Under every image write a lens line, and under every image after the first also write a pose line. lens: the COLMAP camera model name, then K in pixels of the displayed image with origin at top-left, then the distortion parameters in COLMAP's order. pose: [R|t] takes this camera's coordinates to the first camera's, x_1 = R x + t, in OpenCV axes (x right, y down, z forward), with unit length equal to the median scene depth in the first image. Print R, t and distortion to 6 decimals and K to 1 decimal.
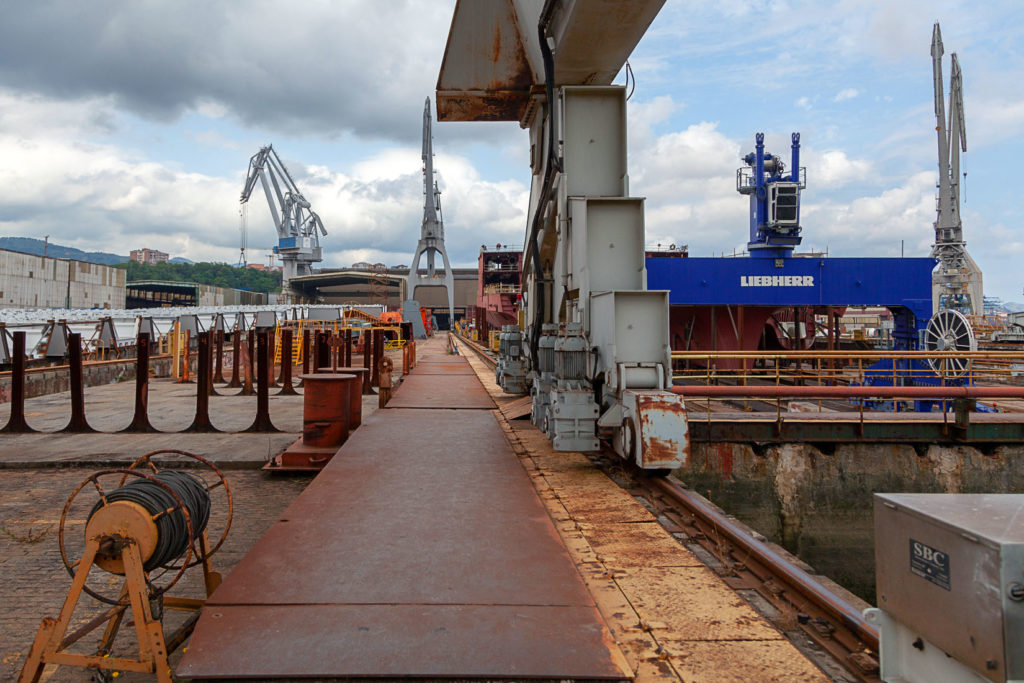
lens RADIAL K [[815.1, 0, 510.6], [0, 815.1, 338.9], [0, 0, 1]] dist [0.034833, 0.009053]
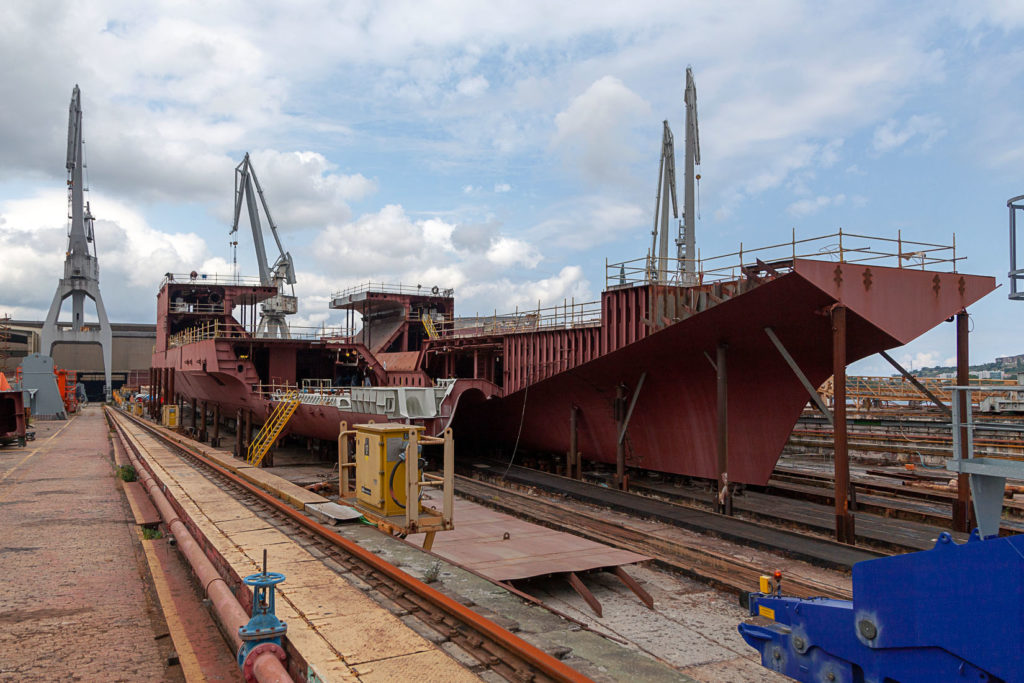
lens RADIAL K [[815.1, 0, 505.8], [0, 815.1, 349.2], [0, 0, 1]] dist [0.034833, 0.009053]
pose [[0.928337, 0.011138, 0.371573, -0.015166], [0.014855, 0.997641, -0.067020, -0.003153], [-0.371443, 0.067737, 0.925981, 0.170204]]
